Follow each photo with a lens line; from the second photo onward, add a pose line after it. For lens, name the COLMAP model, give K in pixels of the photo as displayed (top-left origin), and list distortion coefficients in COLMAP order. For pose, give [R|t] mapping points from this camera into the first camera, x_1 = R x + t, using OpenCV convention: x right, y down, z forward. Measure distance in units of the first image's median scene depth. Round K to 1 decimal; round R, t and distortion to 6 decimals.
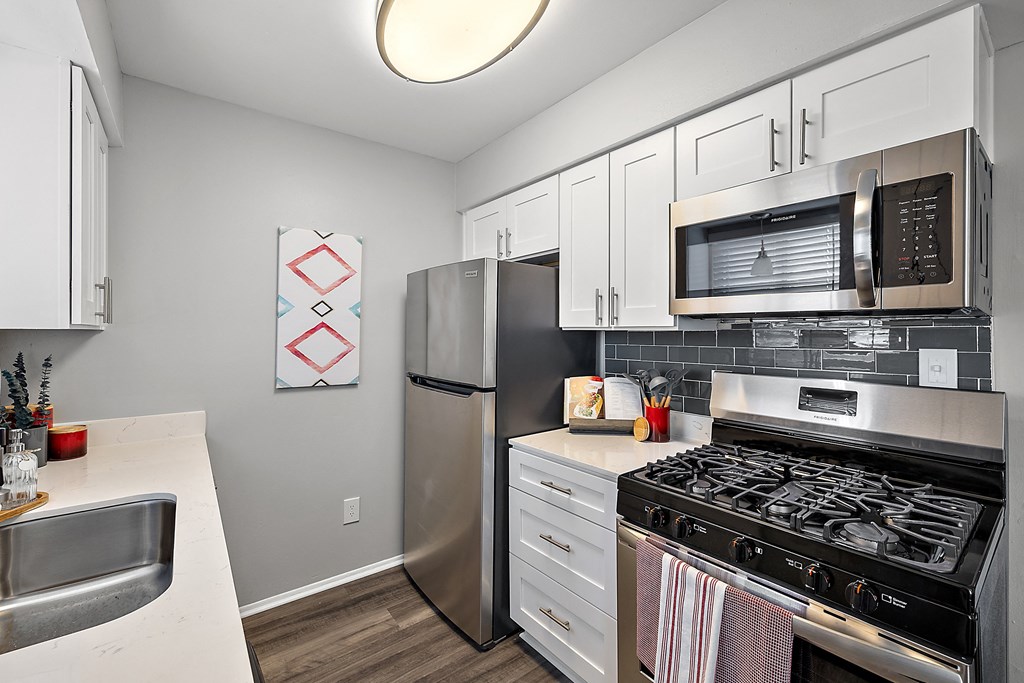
lens RADIAL K [[432.8, 0, 510.8], [0, 432.8, 329.8], [0, 0, 1]] dist [-0.003314, 0.000418]
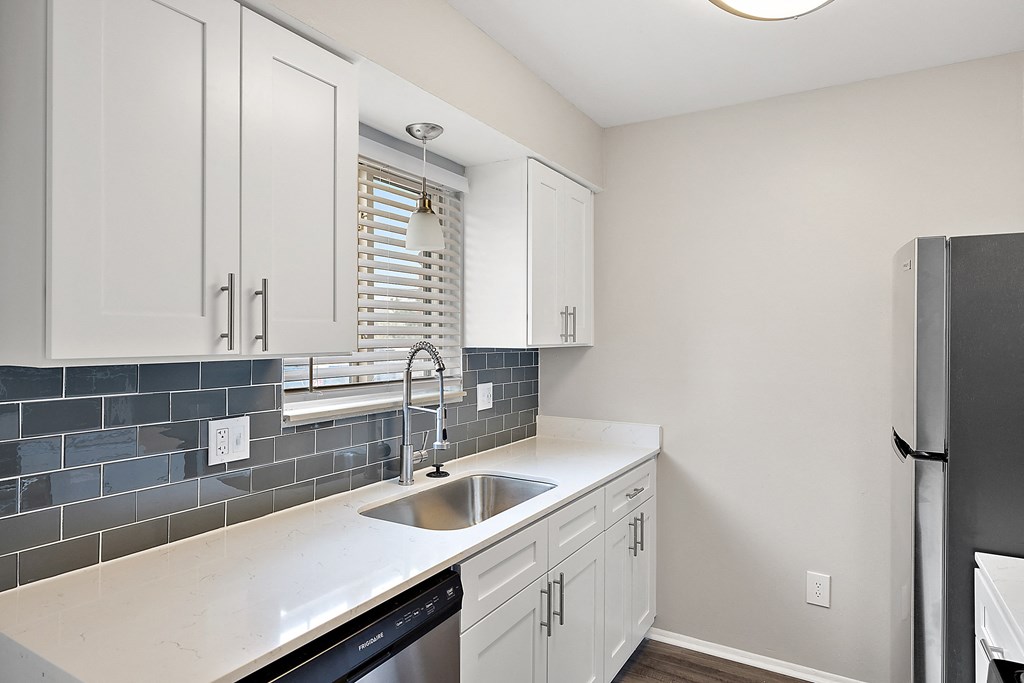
lens RADIAL K [[597.2, 0, 510.7], [0, 597.2, 334.8], [0, 0, 1]] dist [0.008343, -0.003864]
pose [[0.374285, 0.000924, -0.927313, 0.481936], [0.001574, 0.999997, 0.001632, -0.031363], [0.927313, -0.002070, 0.374282, 0.143366]]
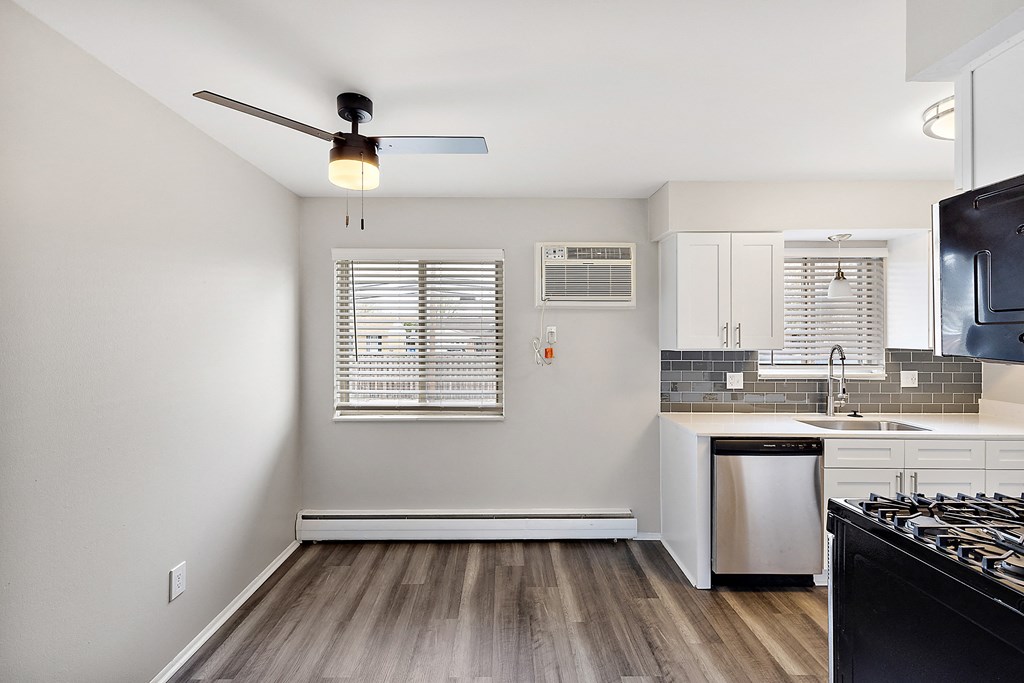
lens RADIAL K [[432.8, 0, 503.7], [0, 432.8, 336.1], [0, 0, 1]] dist [-0.003314, 0.000418]
pose [[-0.610345, 0.005136, -0.792119, 1.357816], [0.007488, 0.999972, 0.000714, -0.057929], [0.792101, -0.005496, -0.610366, 0.391406]]
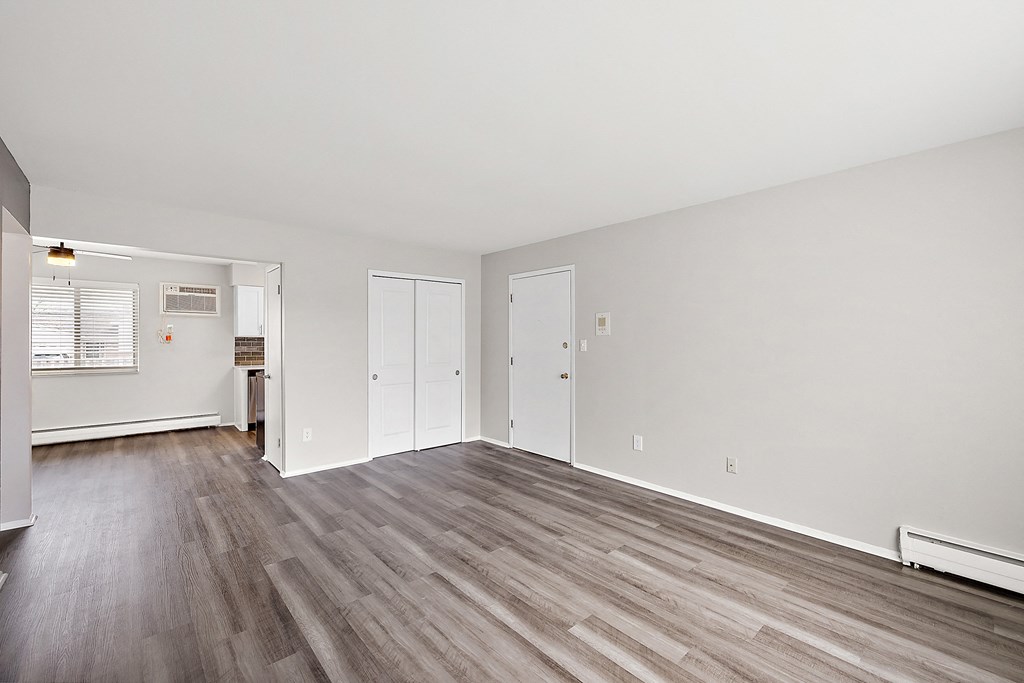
lens RADIAL K [[432.8, 0, 510.6], [0, 432.8, 344.9], [0, 0, 1]] dist [-0.003314, 0.000418]
pose [[0.065645, 0.012250, -0.997768, 3.316847], [-0.001023, 0.999925, 0.012209, 0.018162], [0.997843, 0.000219, 0.065652, 1.842024]]
